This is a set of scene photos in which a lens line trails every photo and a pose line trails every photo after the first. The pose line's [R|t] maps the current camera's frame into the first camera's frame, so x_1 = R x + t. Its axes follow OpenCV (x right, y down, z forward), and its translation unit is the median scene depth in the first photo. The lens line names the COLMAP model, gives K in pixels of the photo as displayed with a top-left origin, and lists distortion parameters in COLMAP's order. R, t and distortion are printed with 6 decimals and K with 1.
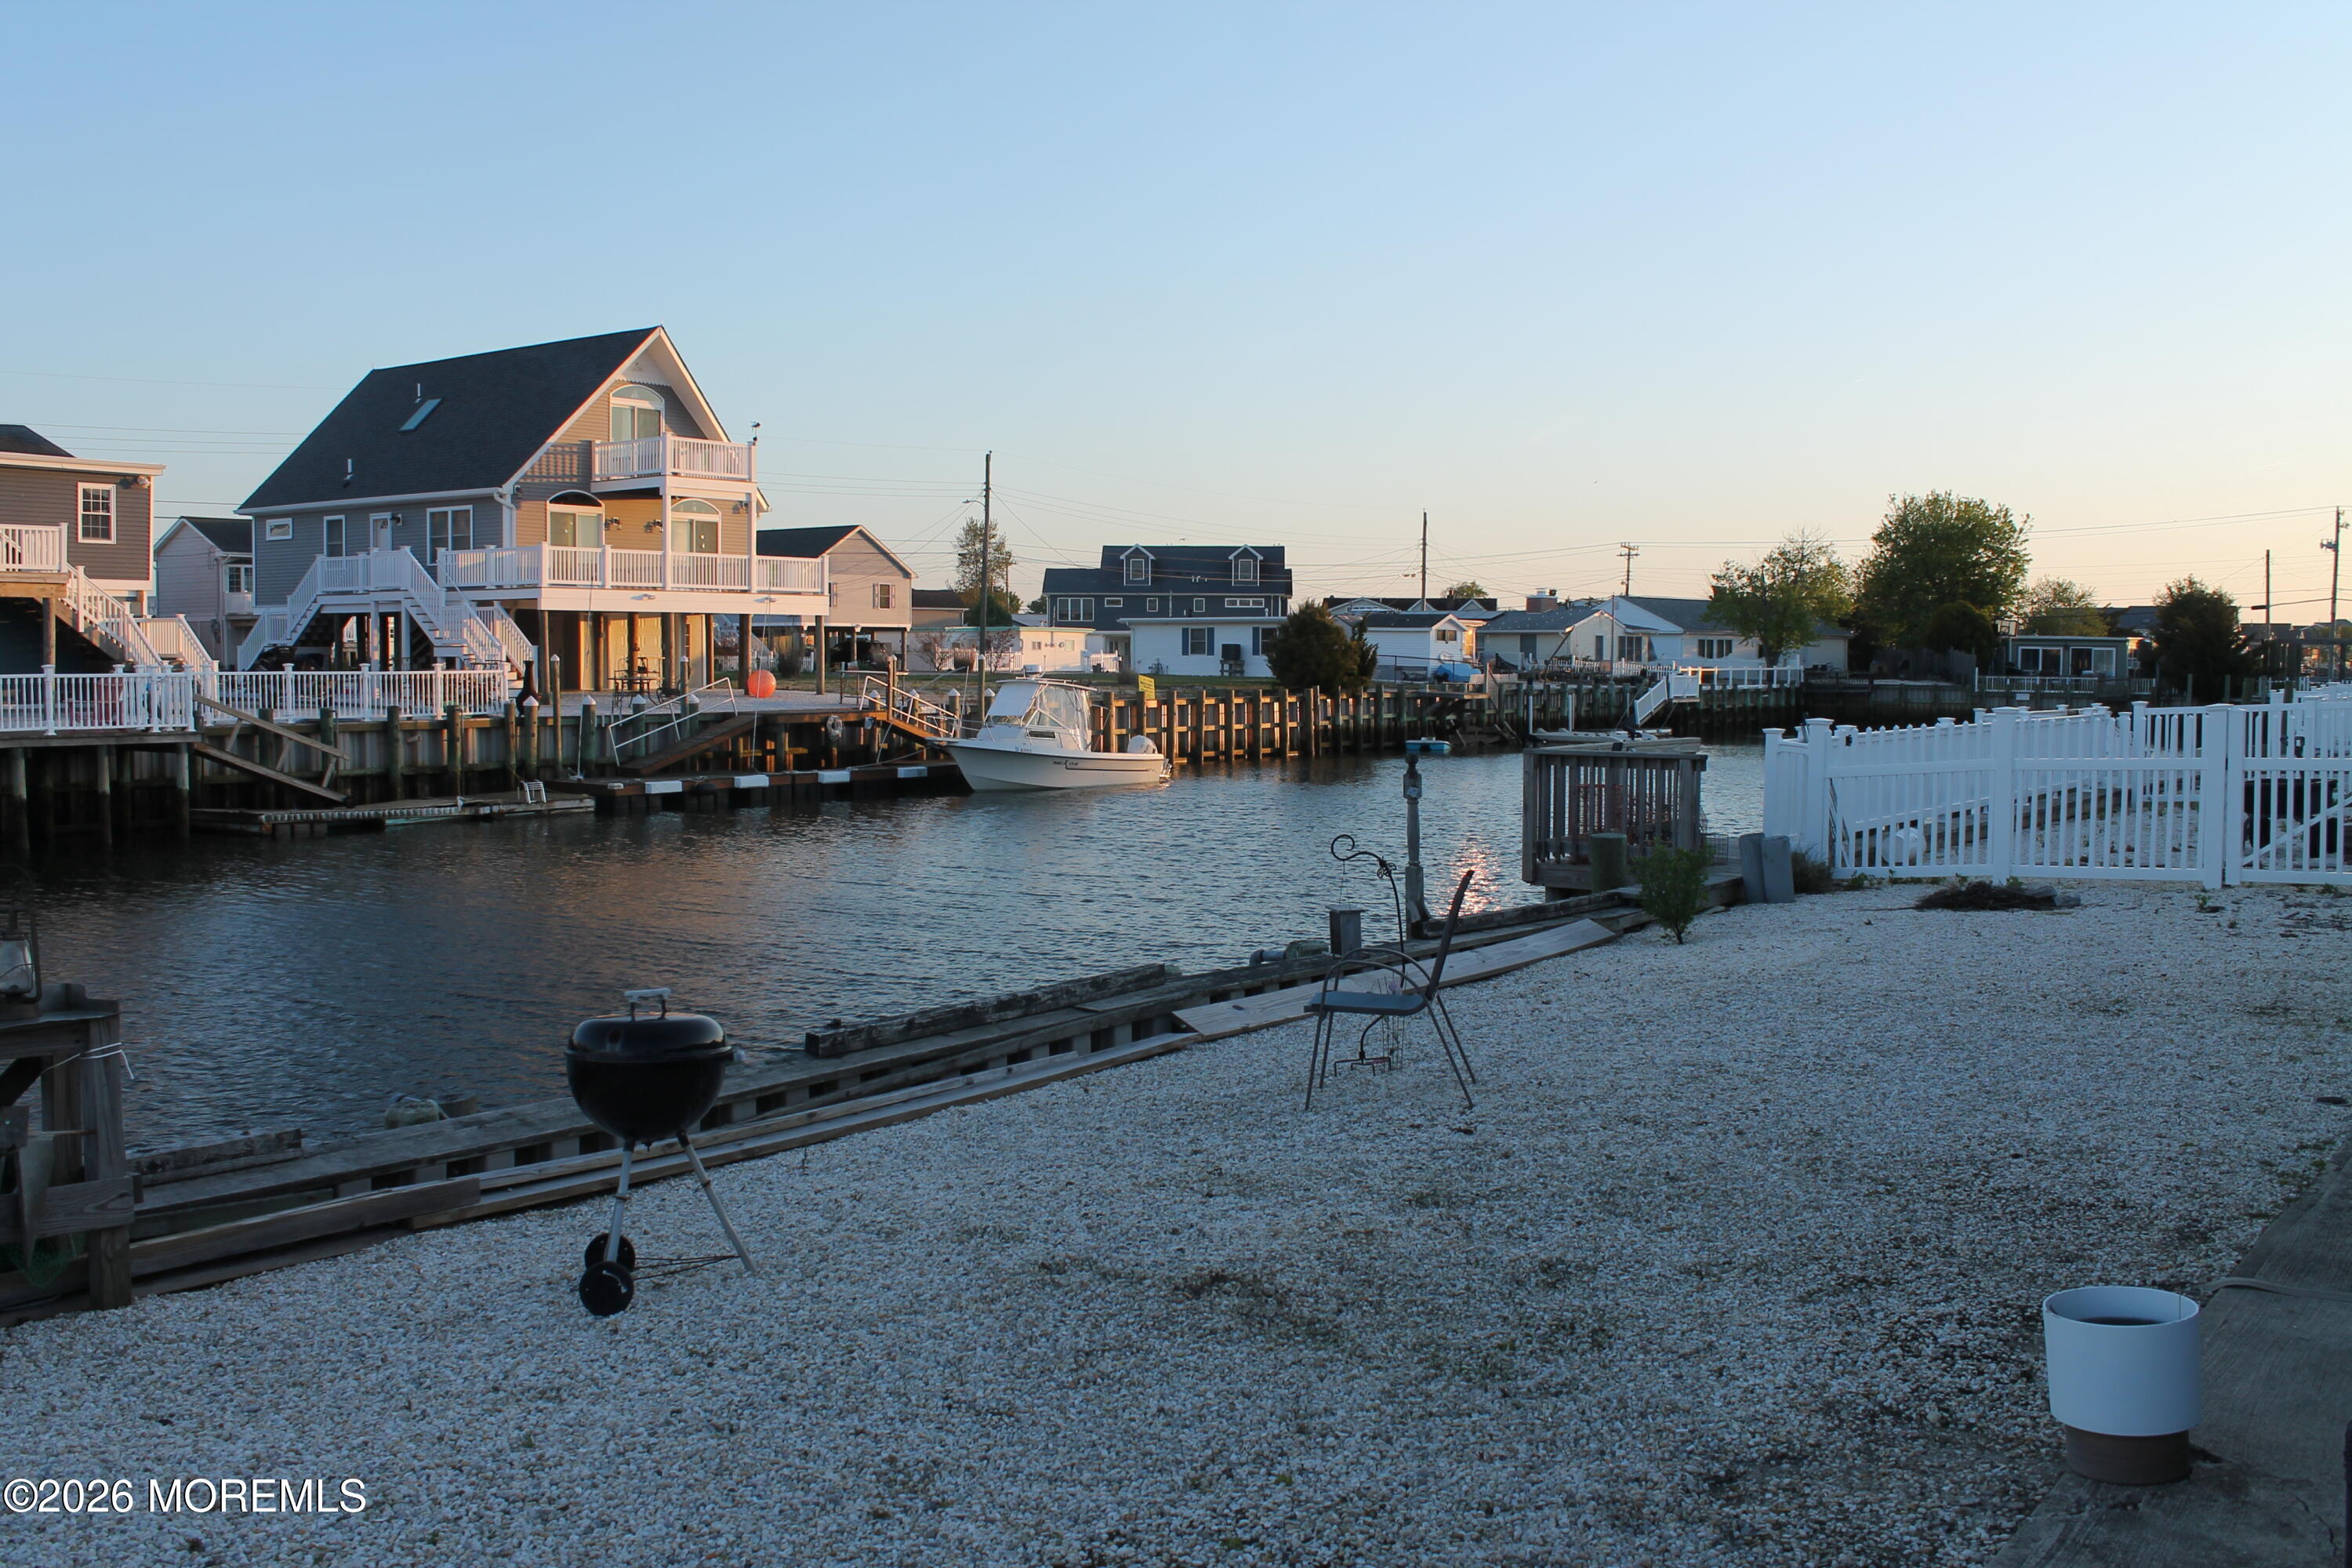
lens RADIAL K [[2089.4, 0, 1176.0], [0, 2089.4, 784.0], [0, 0, 1]] dist [-0.181133, 0.160939]
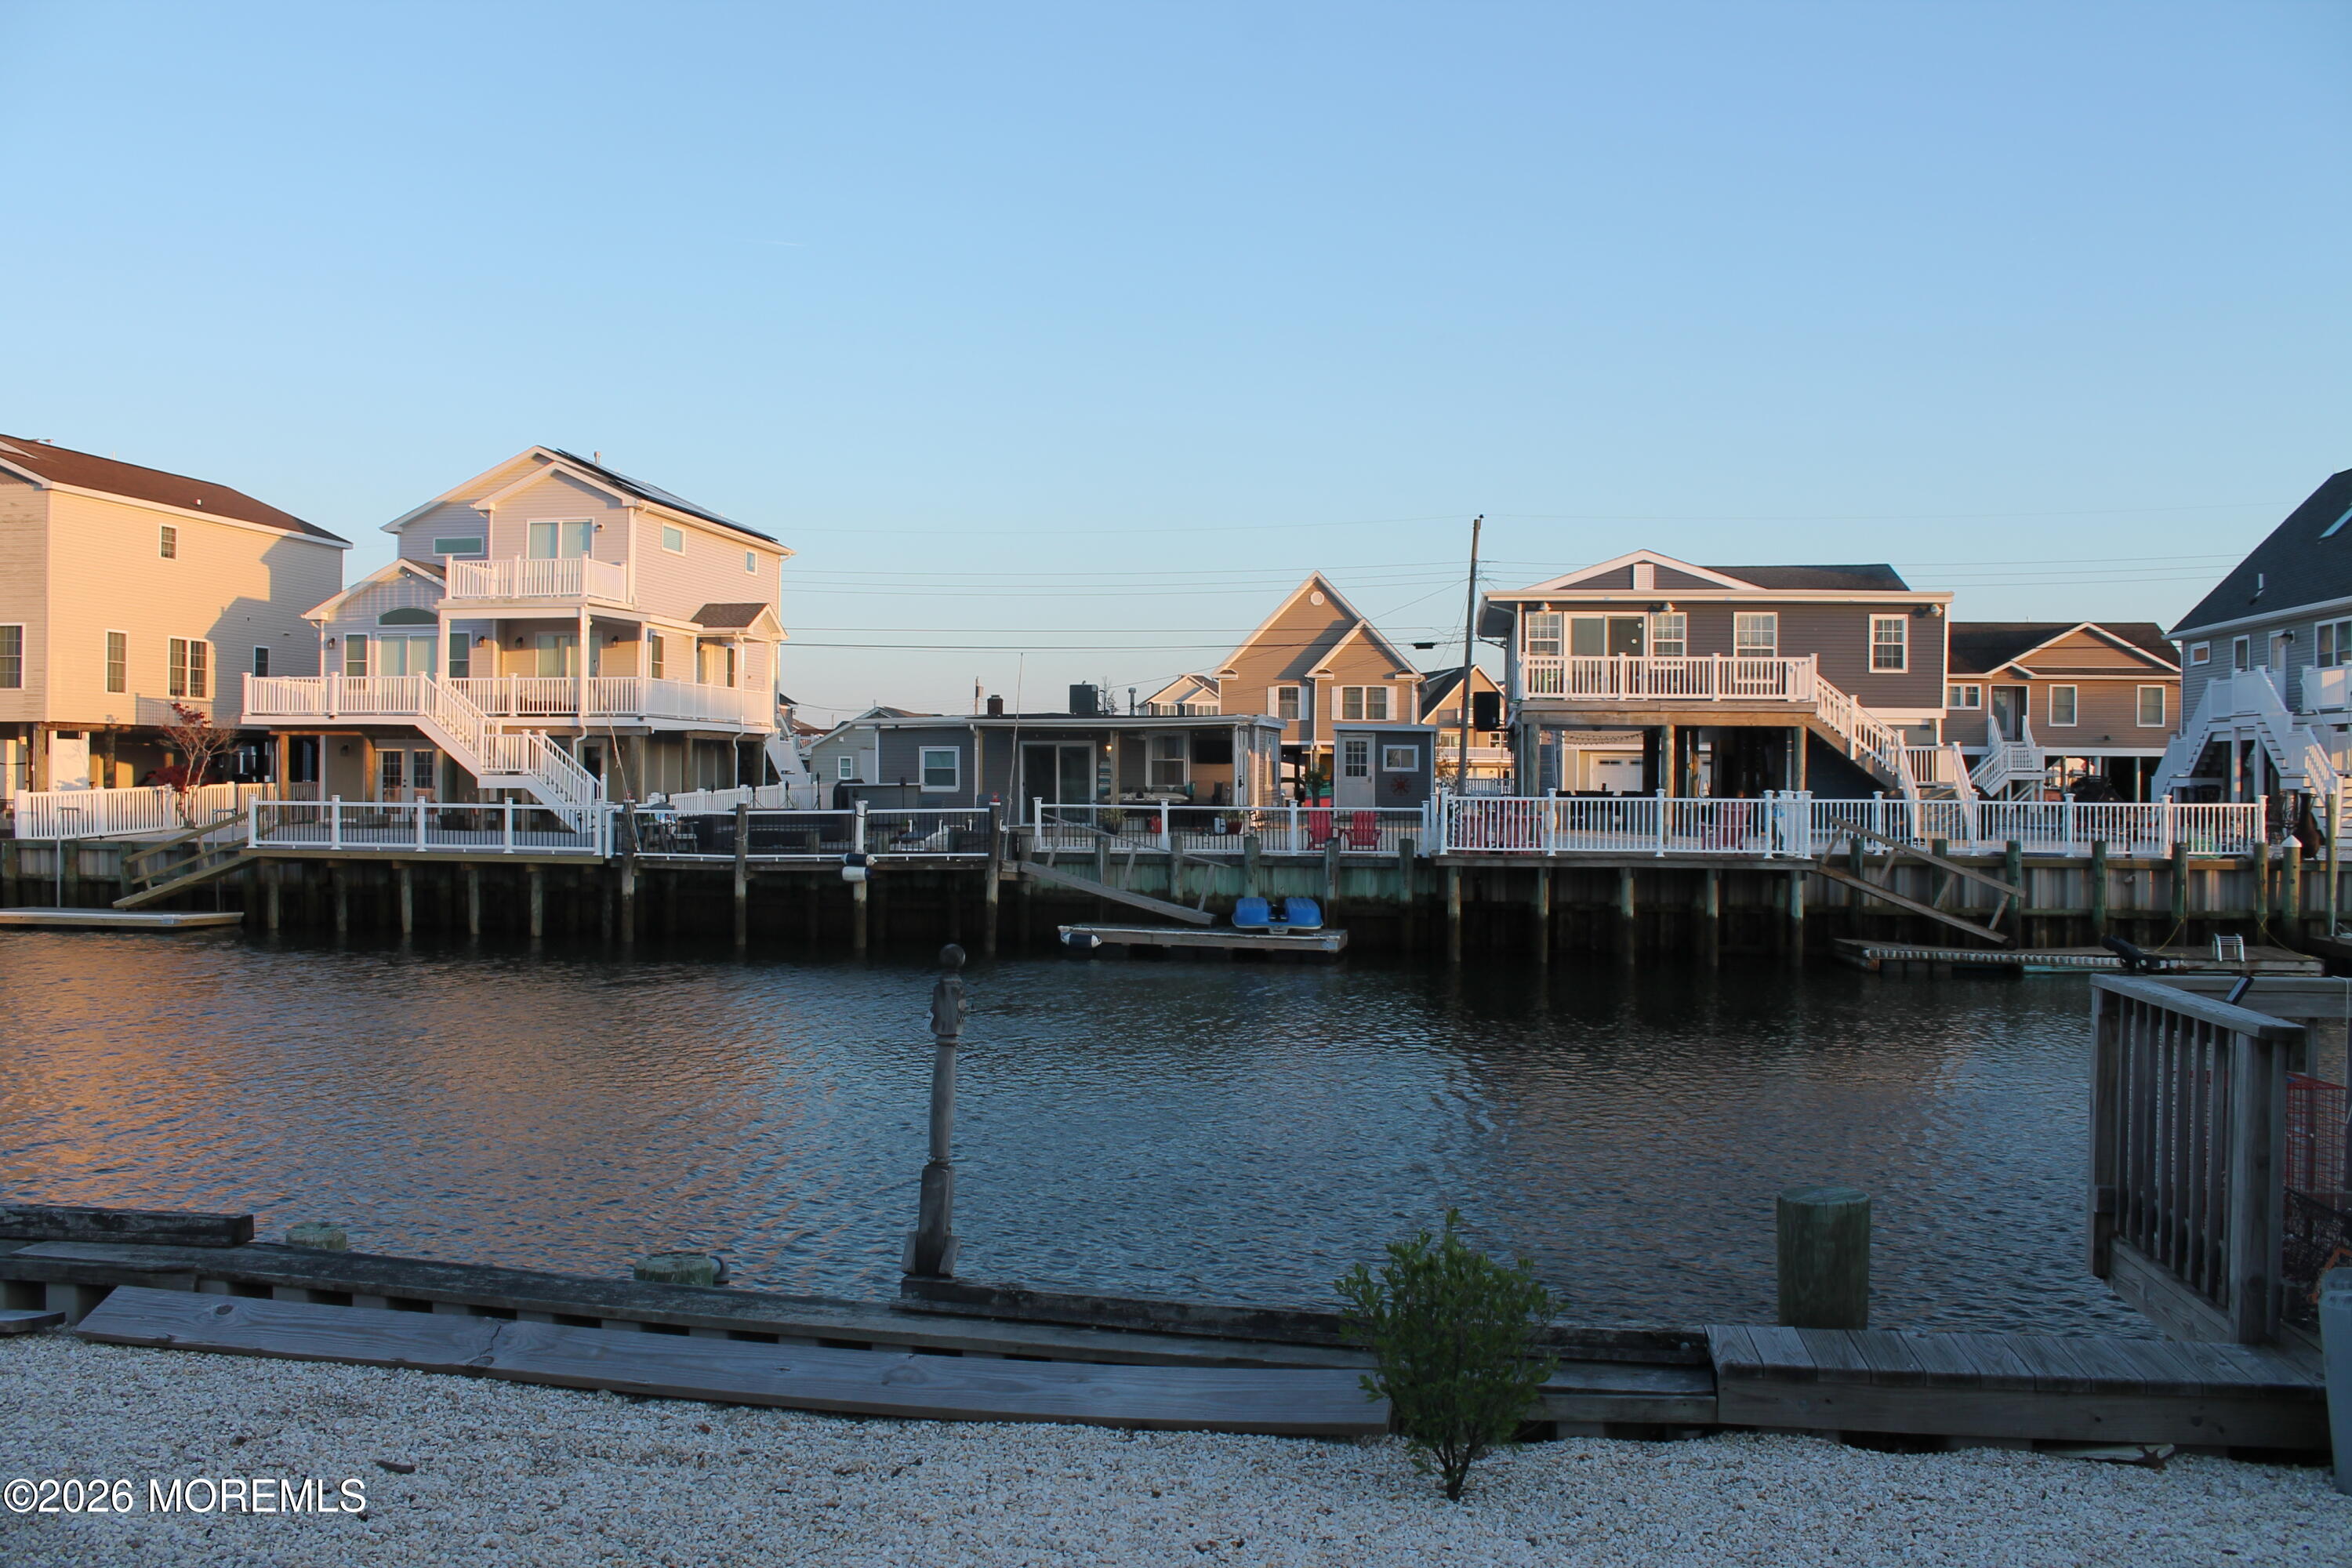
lens RADIAL K [[1952.9, 0, 1172.5], [0, 1952.9, 782.9], [0, 0, 1]] dist [-0.173700, 0.145047]
pose [[0.461974, 0.001829, -0.886892, 0.208591], [-0.061136, 0.997685, -0.029788, -0.017529], [0.884784, 0.067982, 0.461016, 0.314453]]
